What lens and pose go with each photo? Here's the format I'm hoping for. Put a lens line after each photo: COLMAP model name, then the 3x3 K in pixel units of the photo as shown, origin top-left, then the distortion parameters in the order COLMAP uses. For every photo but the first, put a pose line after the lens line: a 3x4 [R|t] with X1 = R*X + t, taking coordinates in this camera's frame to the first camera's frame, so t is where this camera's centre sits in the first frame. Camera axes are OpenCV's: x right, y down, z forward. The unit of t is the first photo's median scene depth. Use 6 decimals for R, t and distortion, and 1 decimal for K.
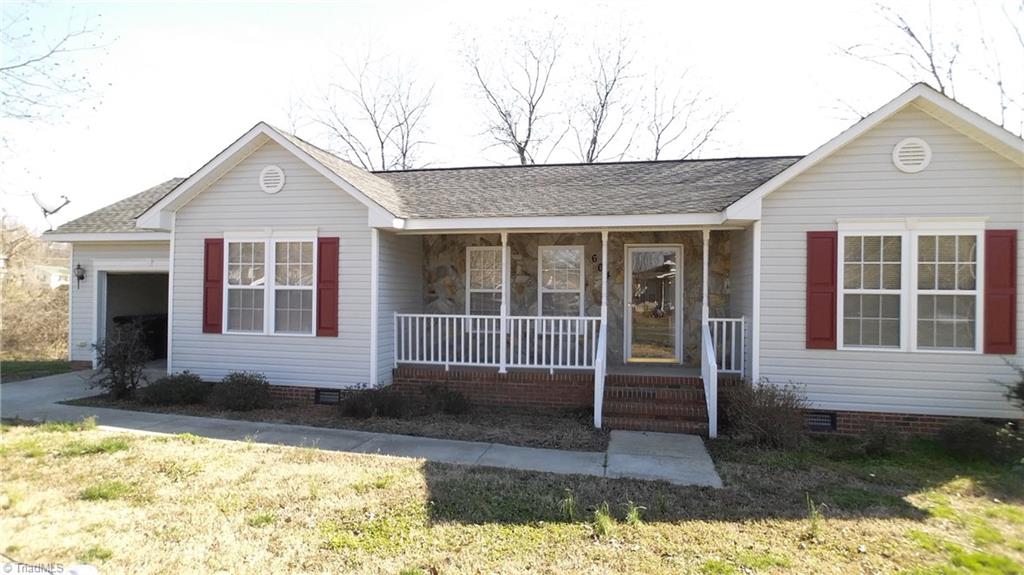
lens RADIAL K [[609.5, 0, 512.0], [0, 609.5, 287.5], [0, 0, 1]] dist [-0.002201, 0.001799]
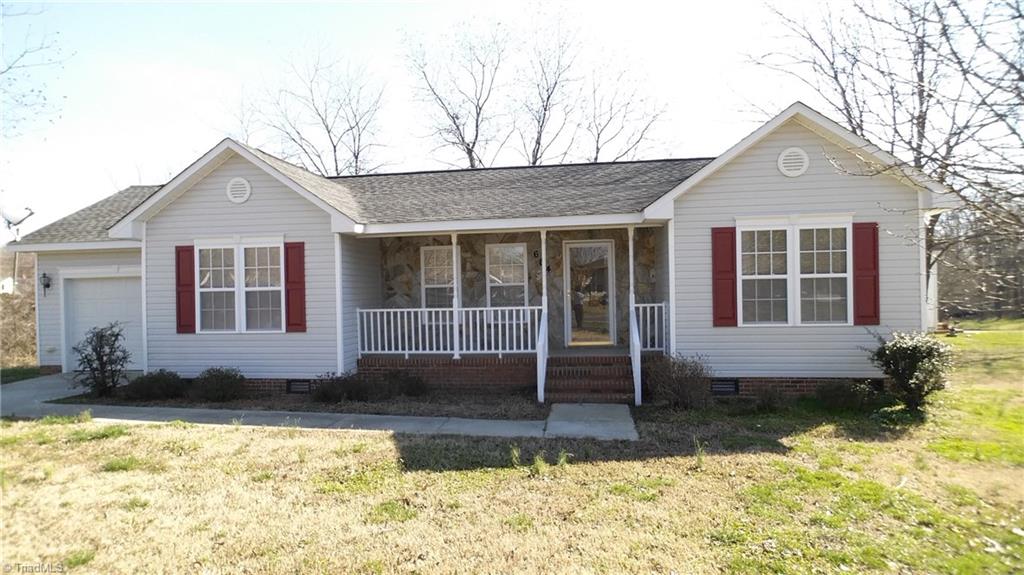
lens RADIAL K [[609.5, 0, 512.0], [0, 609.5, 287.5], [0, 0, 1]] dist [-0.002201, 0.001799]
pose [[0.996704, -0.031258, 0.074864, 0.006110], [0.030504, 0.999472, 0.011186, -0.000818], [-0.075174, -0.008866, 0.997131, -0.129110]]
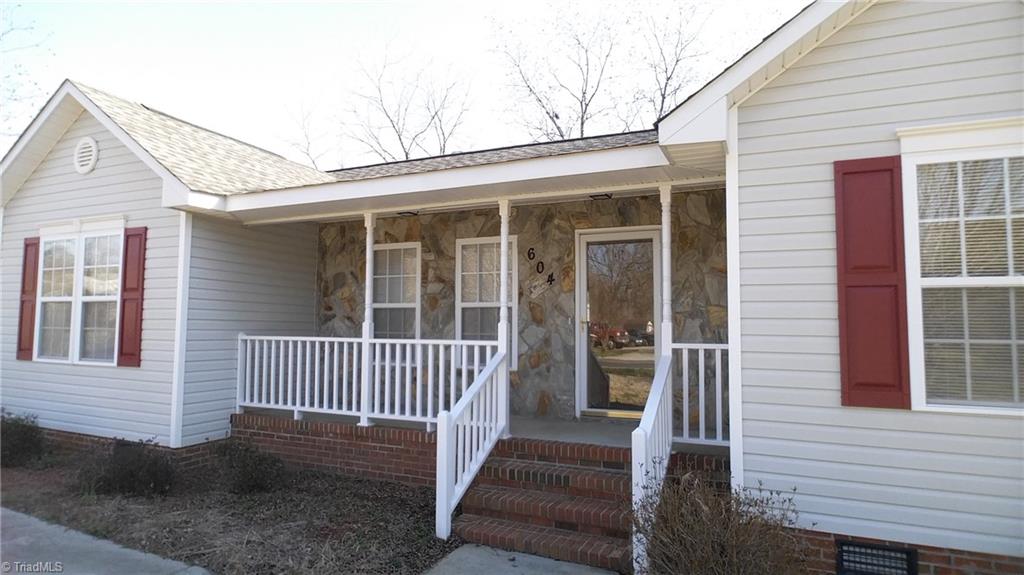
lens RADIAL K [[598.4, 0, 512.0], [0, 598.4, 287.5], [0, 0, 1]] dist [0.004963, 0.000805]
pose [[0.975150, -0.013775, -0.221117, 0.292583], [-0.000168, 0.998019, -0.062914, 0.033174], [0.221545, 0.061388, 0.973216, 0.417861]]
